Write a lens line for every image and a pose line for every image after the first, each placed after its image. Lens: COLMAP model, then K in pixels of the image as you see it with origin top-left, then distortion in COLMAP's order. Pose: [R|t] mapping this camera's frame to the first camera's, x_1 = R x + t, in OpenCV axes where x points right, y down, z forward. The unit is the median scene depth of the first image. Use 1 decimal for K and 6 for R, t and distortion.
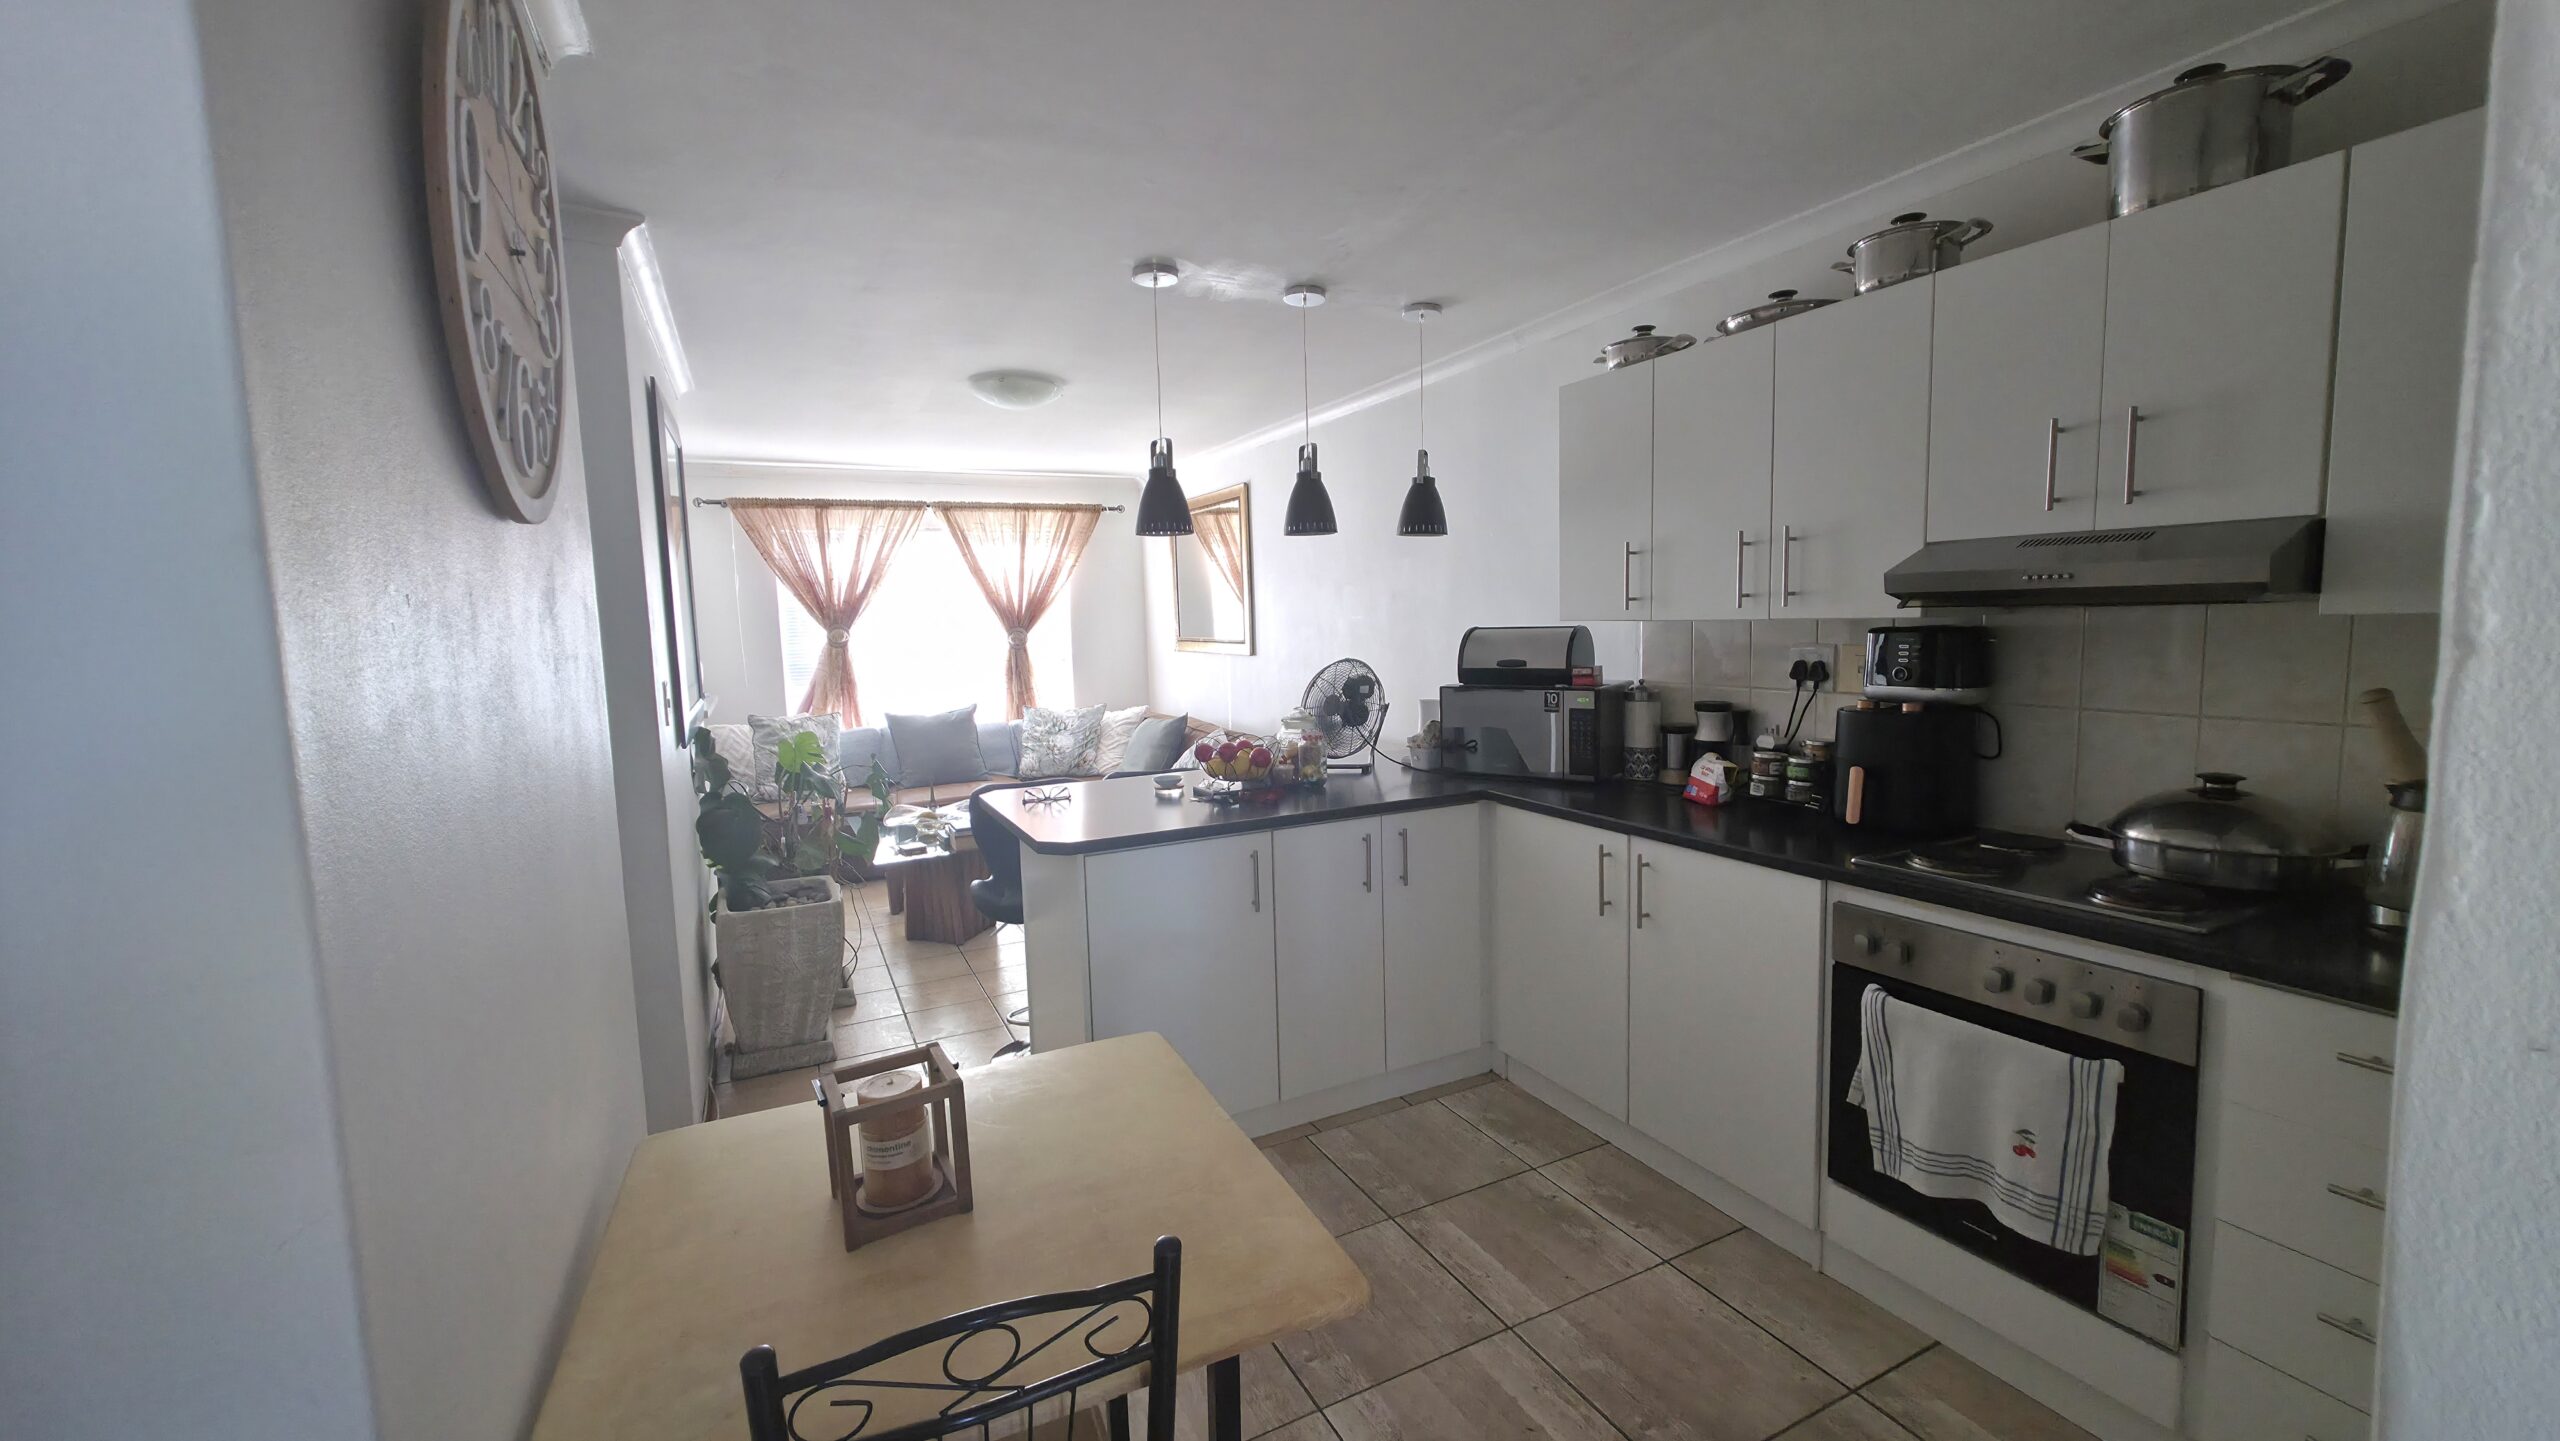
lens RADIAL K [[1024.5, 0, 1266.4], [0, 1024.5, 725.6], [0, 0, 1]] dist [0.001108, -0.000813]
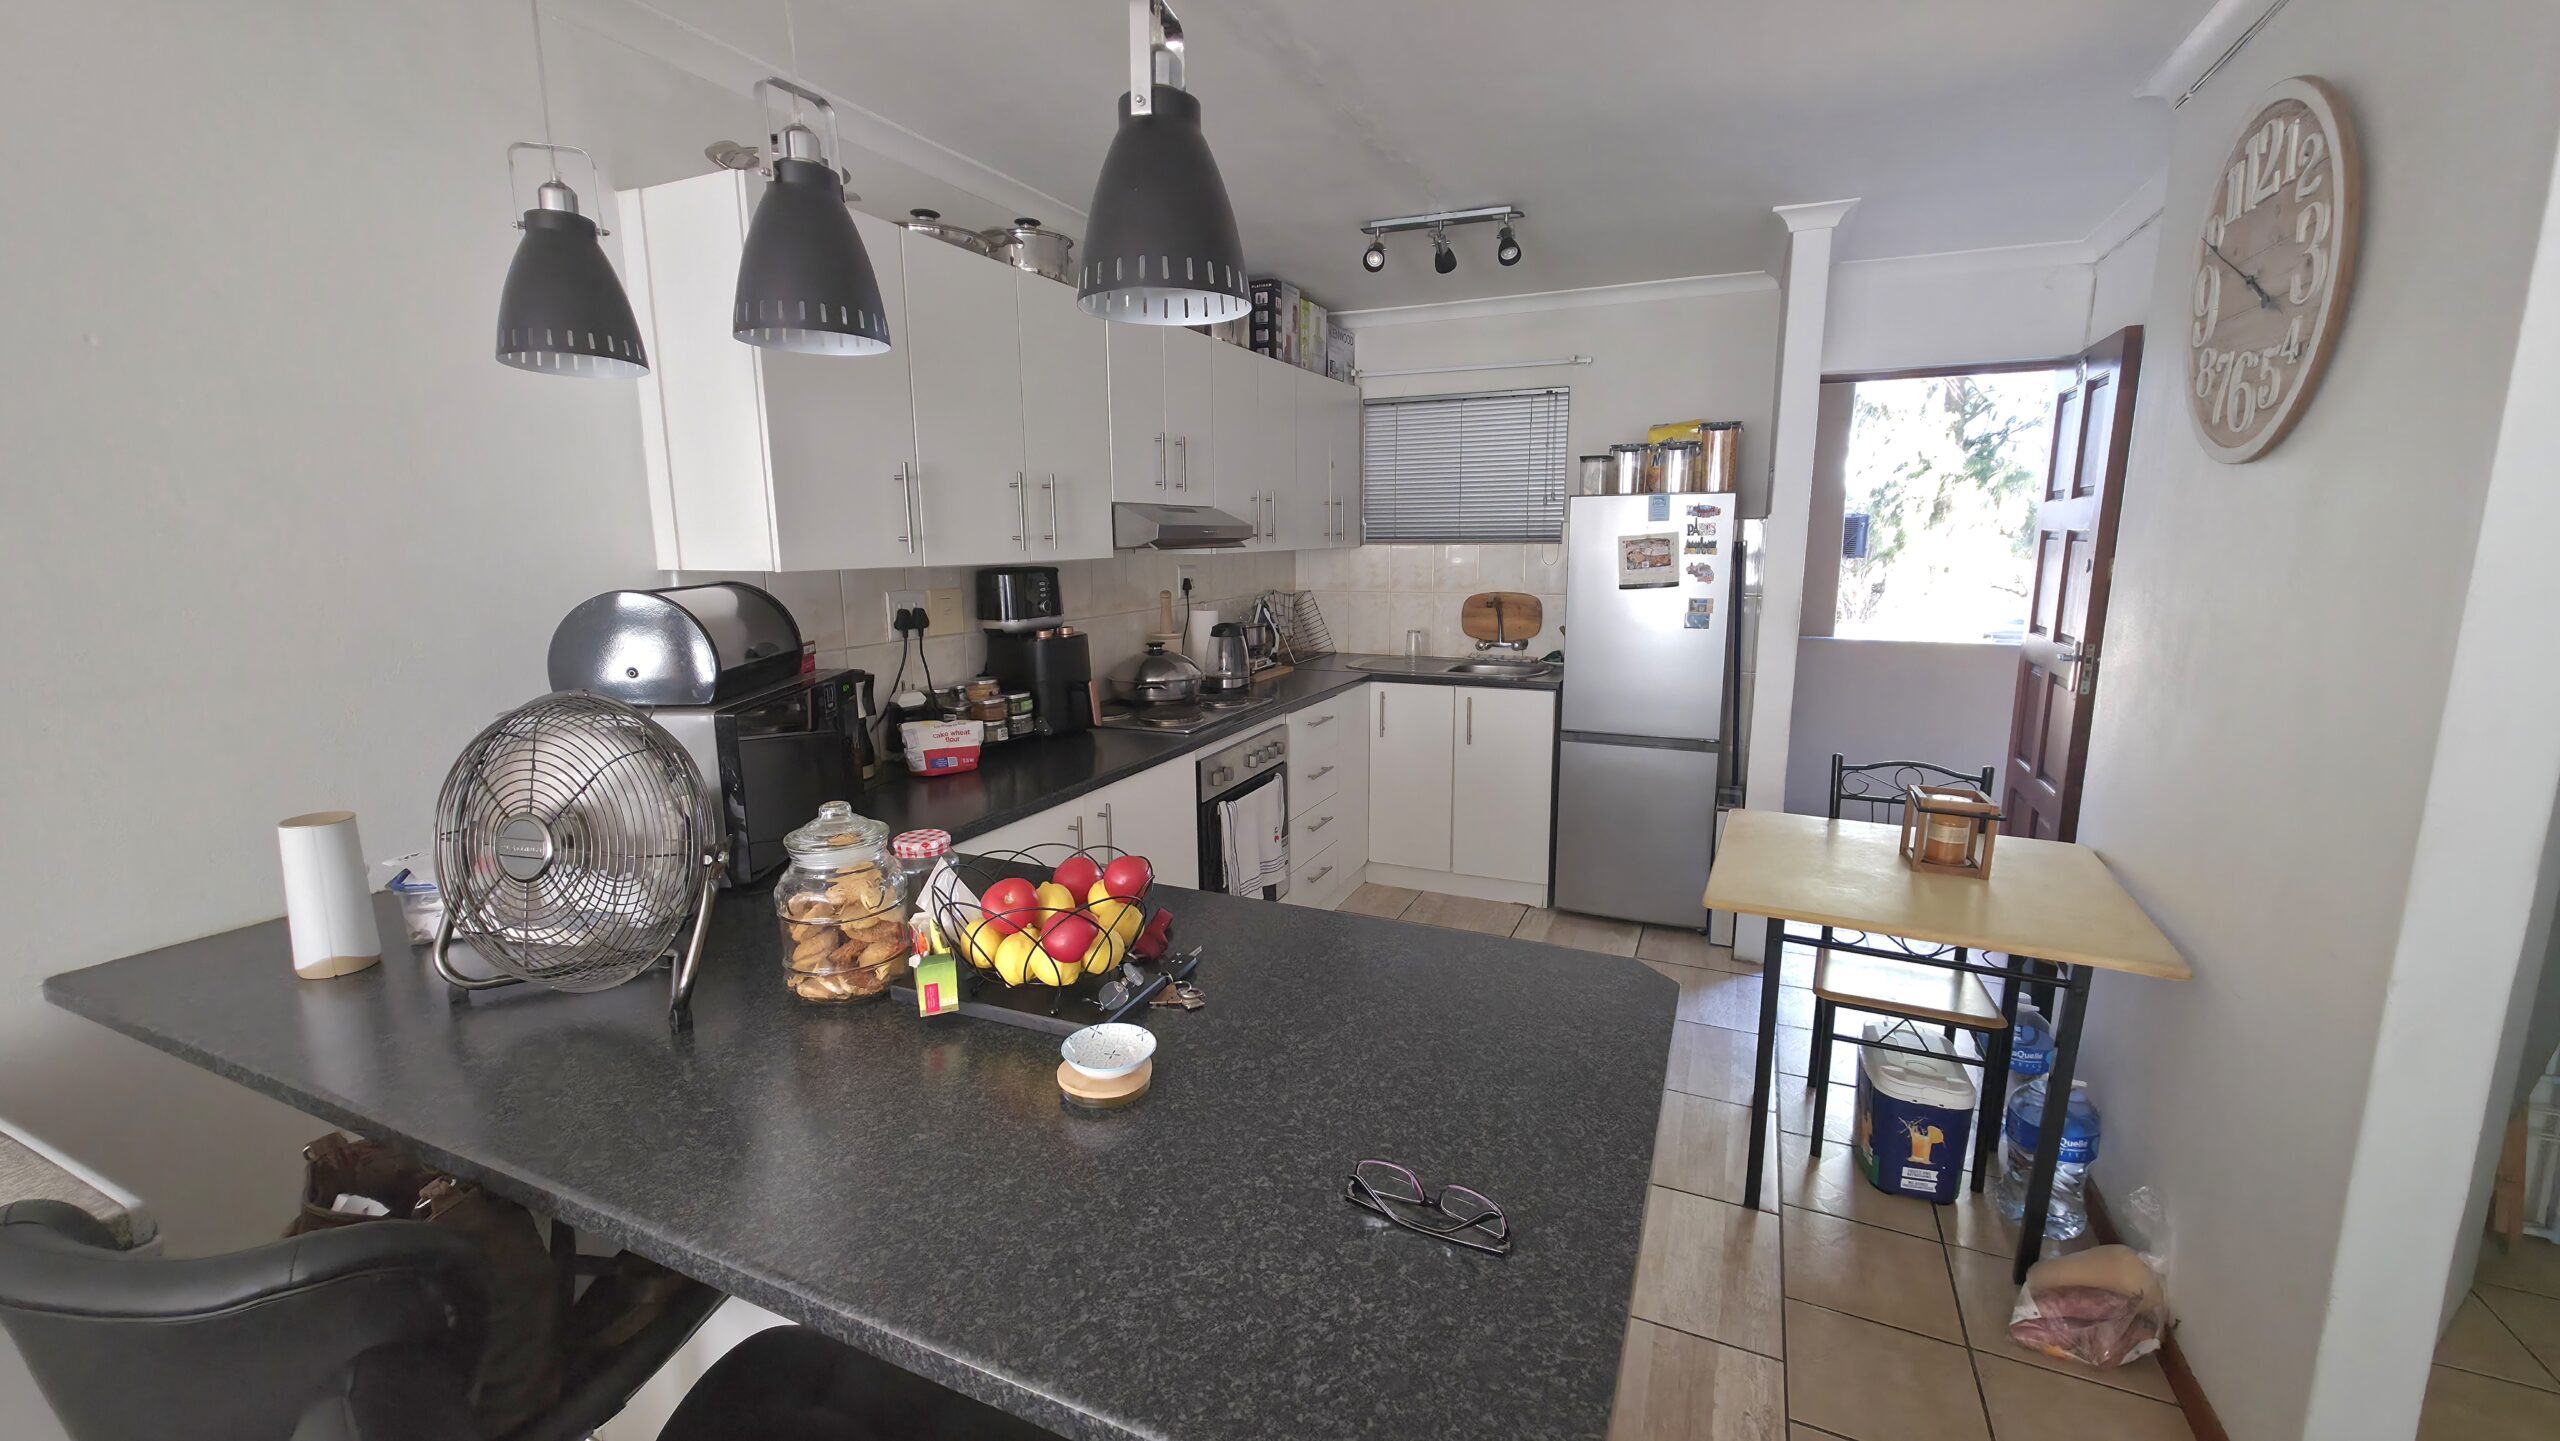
lens RADIAL K [[1024.5, 0, 1281.3], [0, 1024.5, 714.7], [0, 0, 1]] dist [0.001108, -0.000813]
pose [[-0.634588, -0.106326, 0.765502, -0.443495], [0.103906, 0.969761, 0.220833, -0.149427], [-0.765834, 0.219678, -0.604350, 1.408238]]
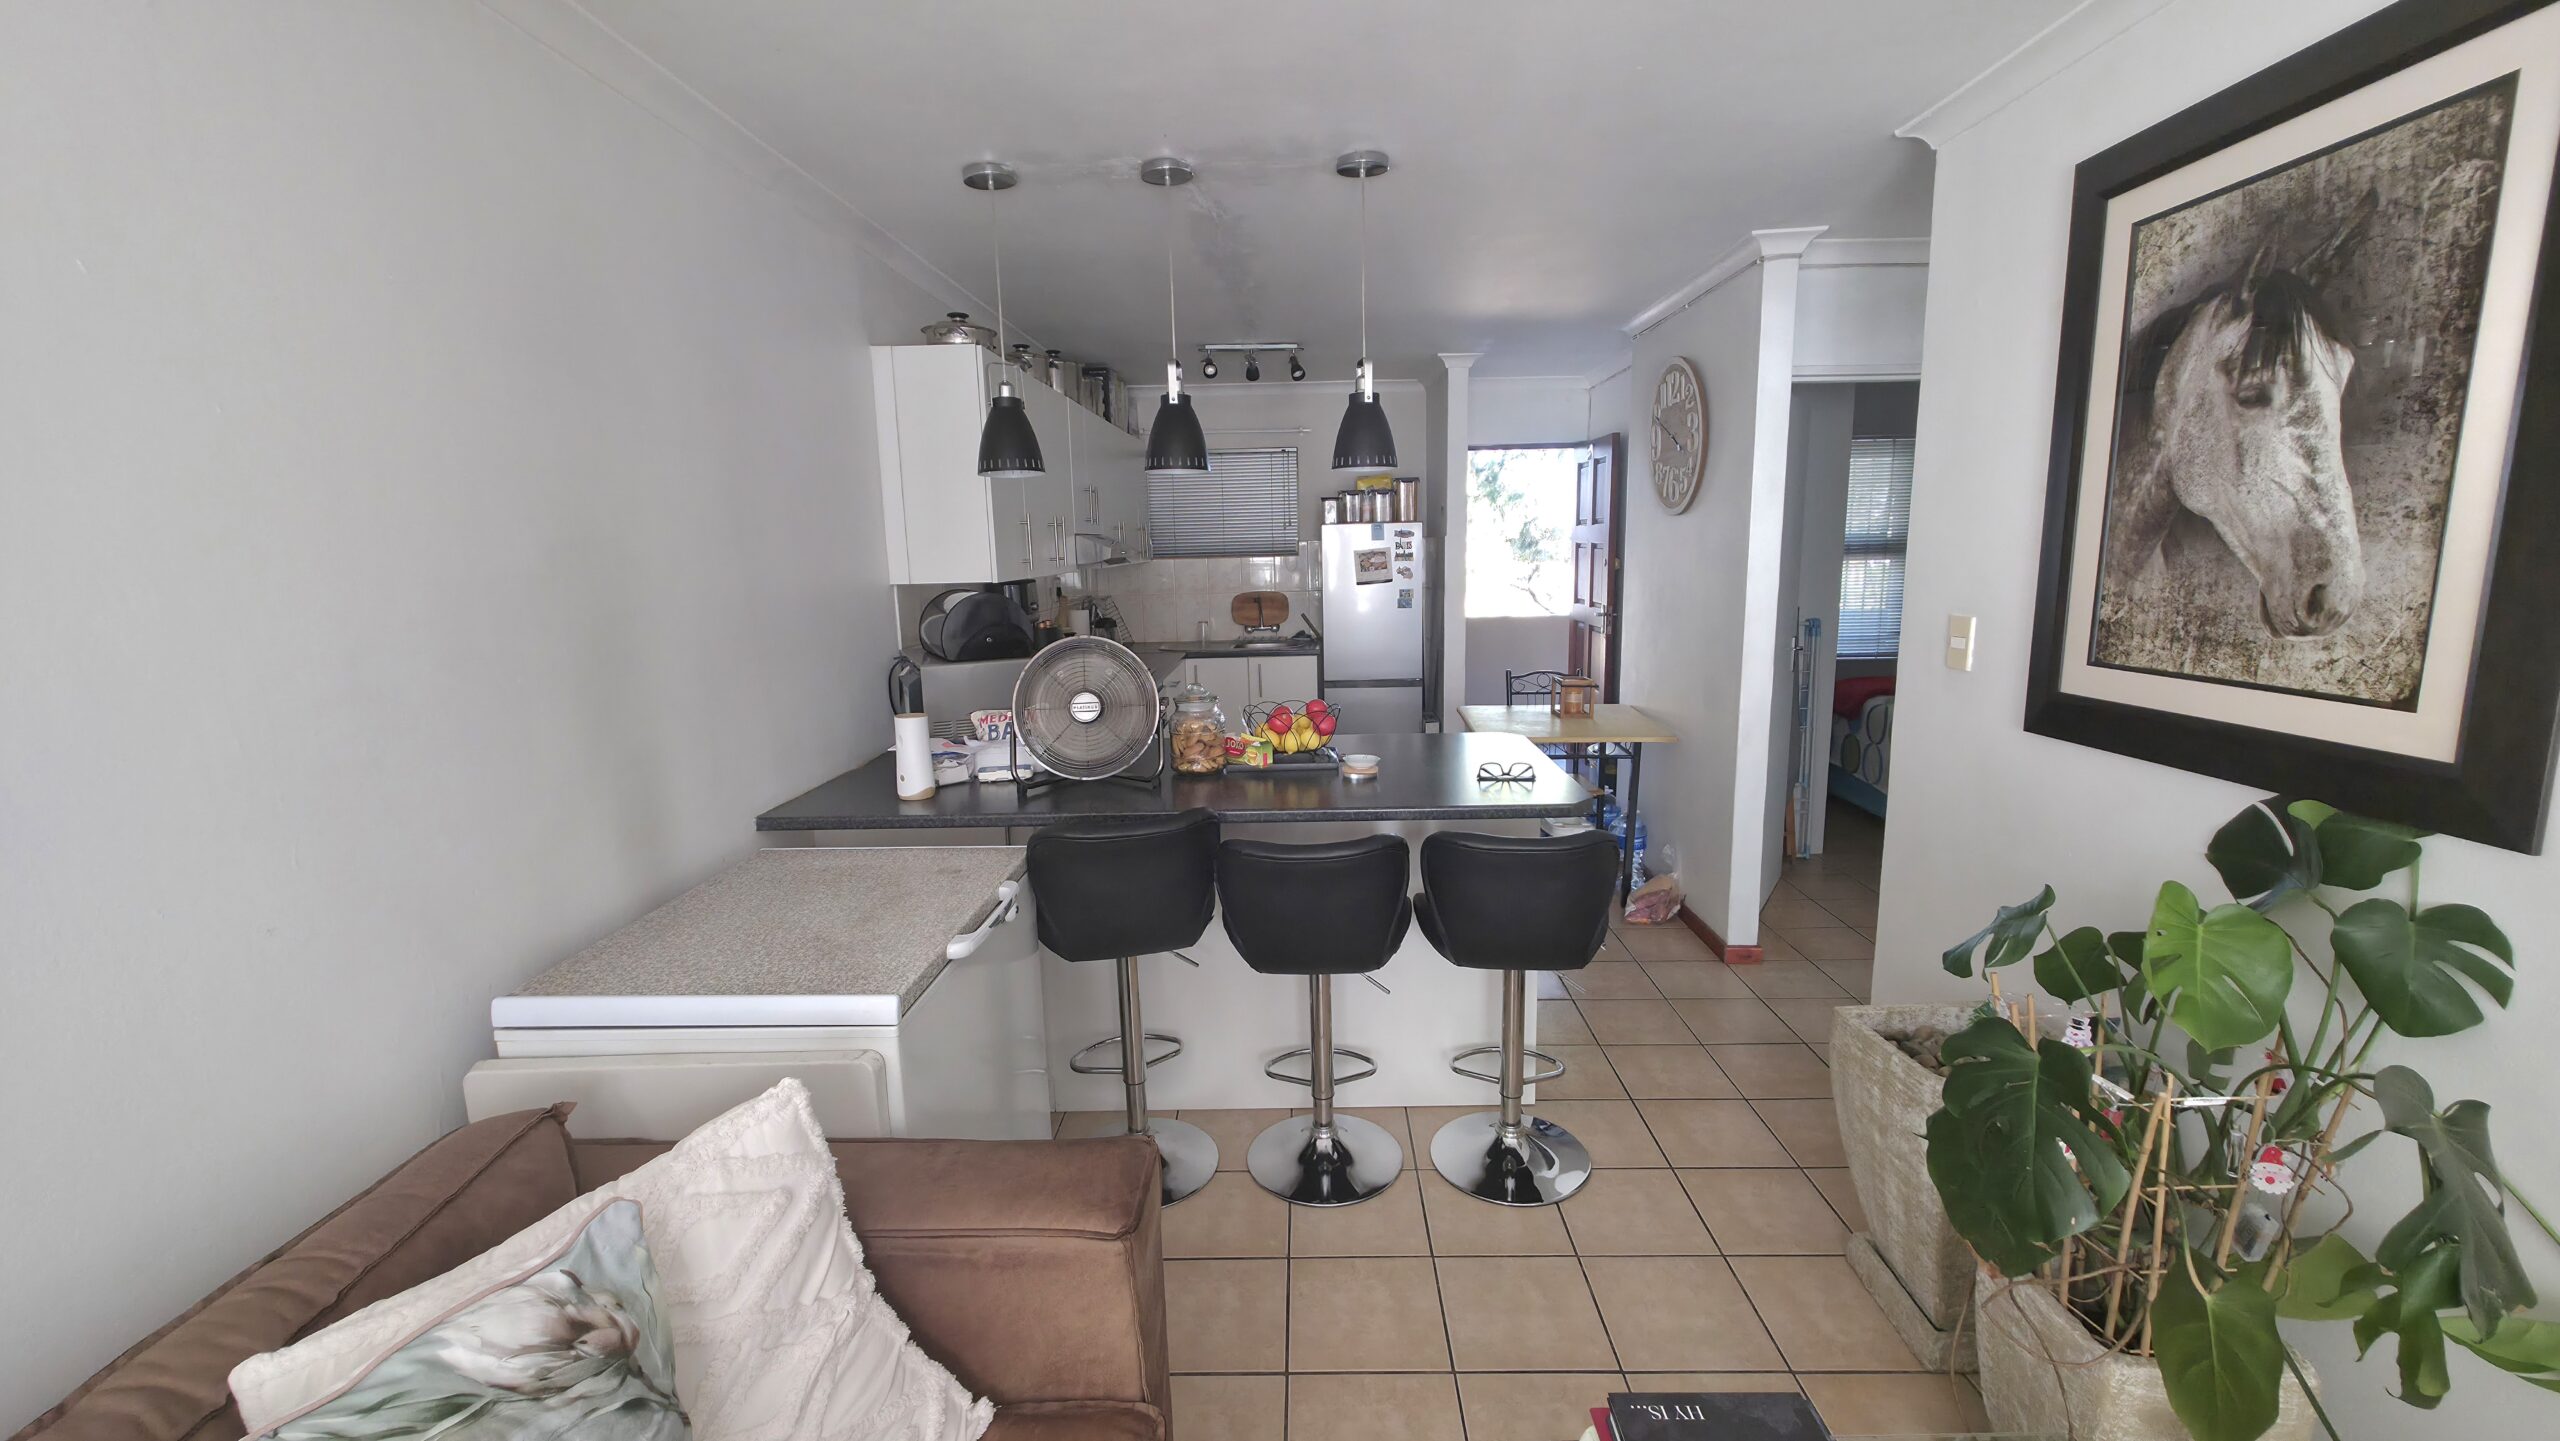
lens RADIAL K [[1024.5, 0, 1283.5], [0, 1024.5, 715.8], [0, 0, 1]] dist [0.001108, -0.000813]
pose [[-0.887150, -0.034103, 0.460219, -0.503839], [0.092129, 0.964103, 0.249035, -0.238236], [-0.452192, 0.263331, -0.852162, 2.103670]]
